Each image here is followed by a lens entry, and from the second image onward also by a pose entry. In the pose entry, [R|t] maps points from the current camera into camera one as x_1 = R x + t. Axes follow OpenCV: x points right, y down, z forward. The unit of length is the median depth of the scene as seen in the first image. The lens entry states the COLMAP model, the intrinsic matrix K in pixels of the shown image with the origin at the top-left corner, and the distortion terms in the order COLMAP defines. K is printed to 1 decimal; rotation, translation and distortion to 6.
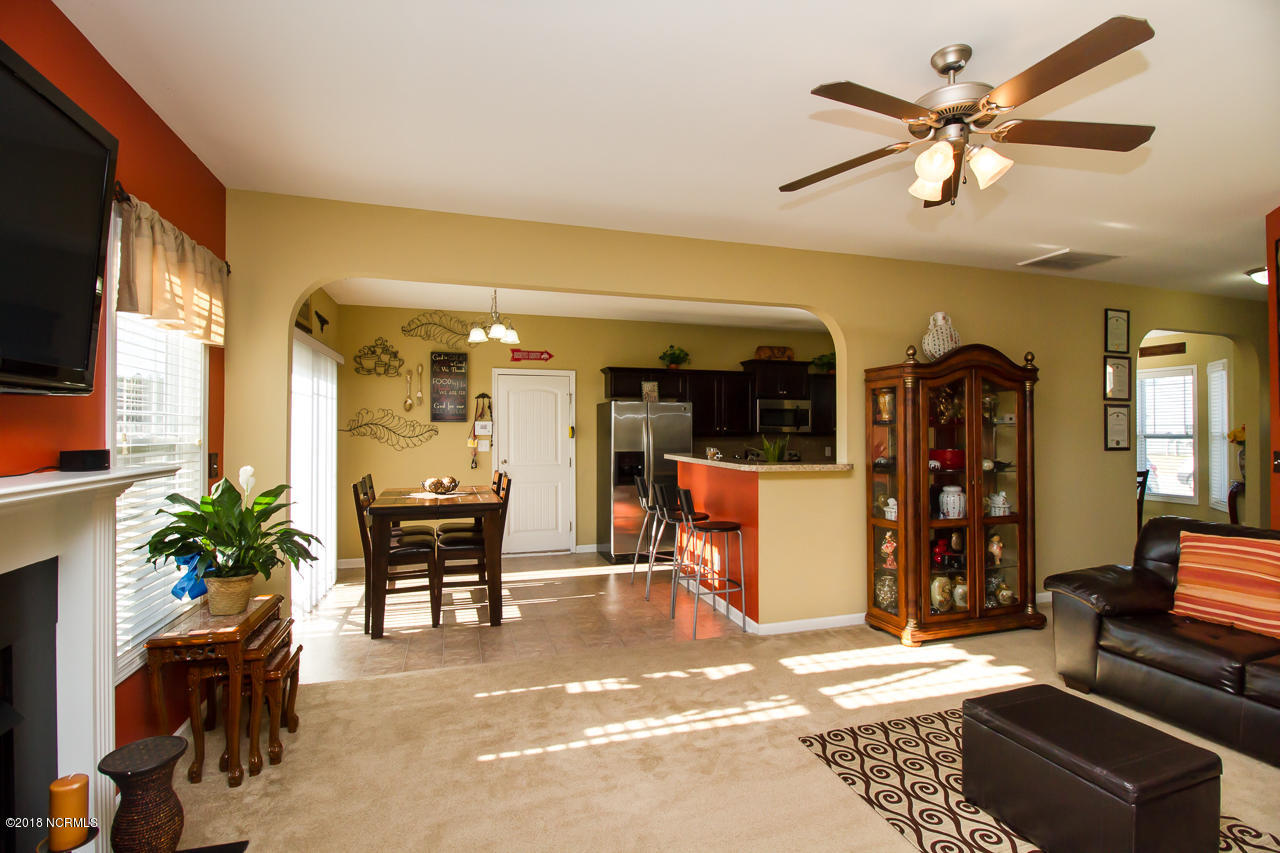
lens RADIAL K [[601.2, 0, 640.0], [0, 601.2, 426.5], [0, 0, 1]] dist [0.000802, -0.005919]
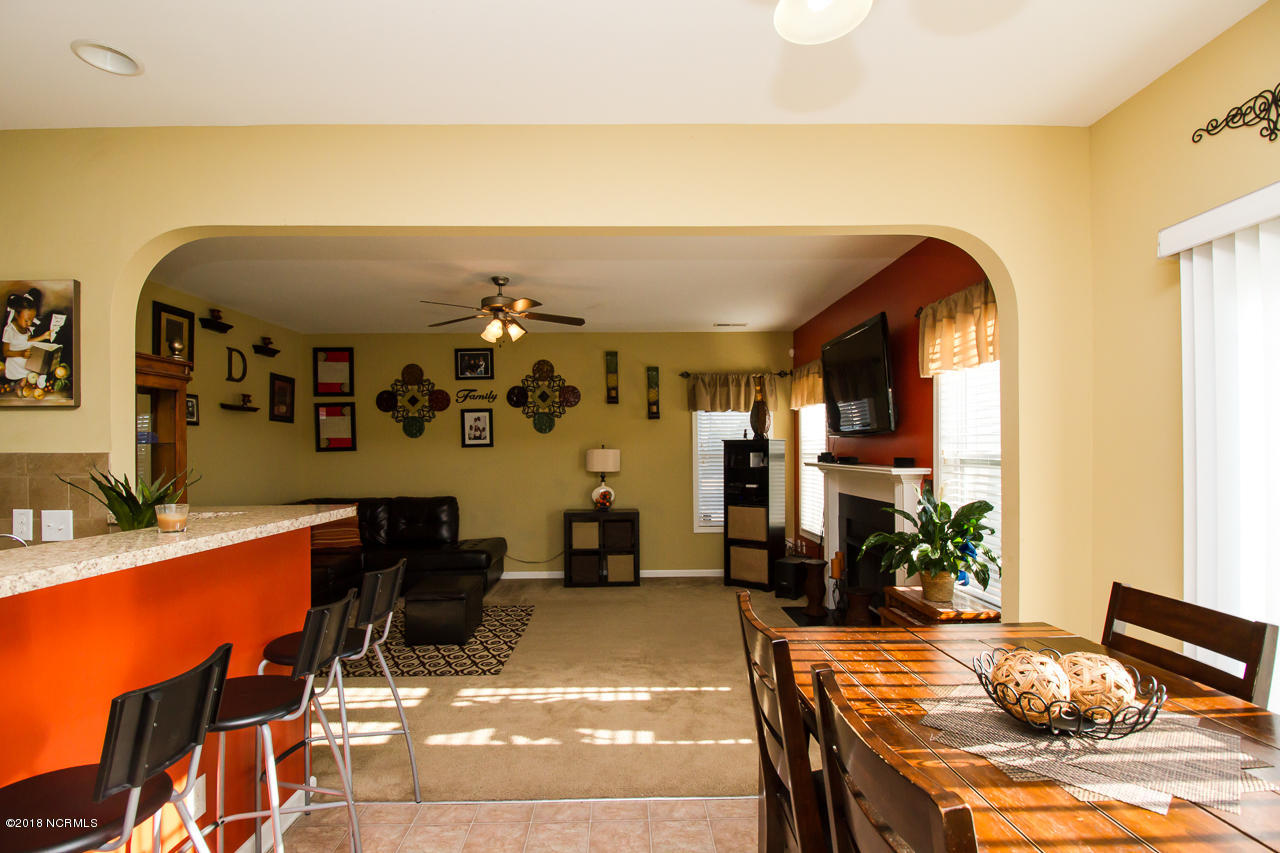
lens RADIAL K [[638.7, 0, 637.5], [0, 638.7, 447.8], [0, 0, 1]] dist [-0.000727, -0.000498]
pose [[-0.963169, 0.005981, 0.268830, -0.374802], [0.002818, 0.999922, -0.012150, 0.011635], [-0.268881, -0.010945, -0.963111, 2.015060]]
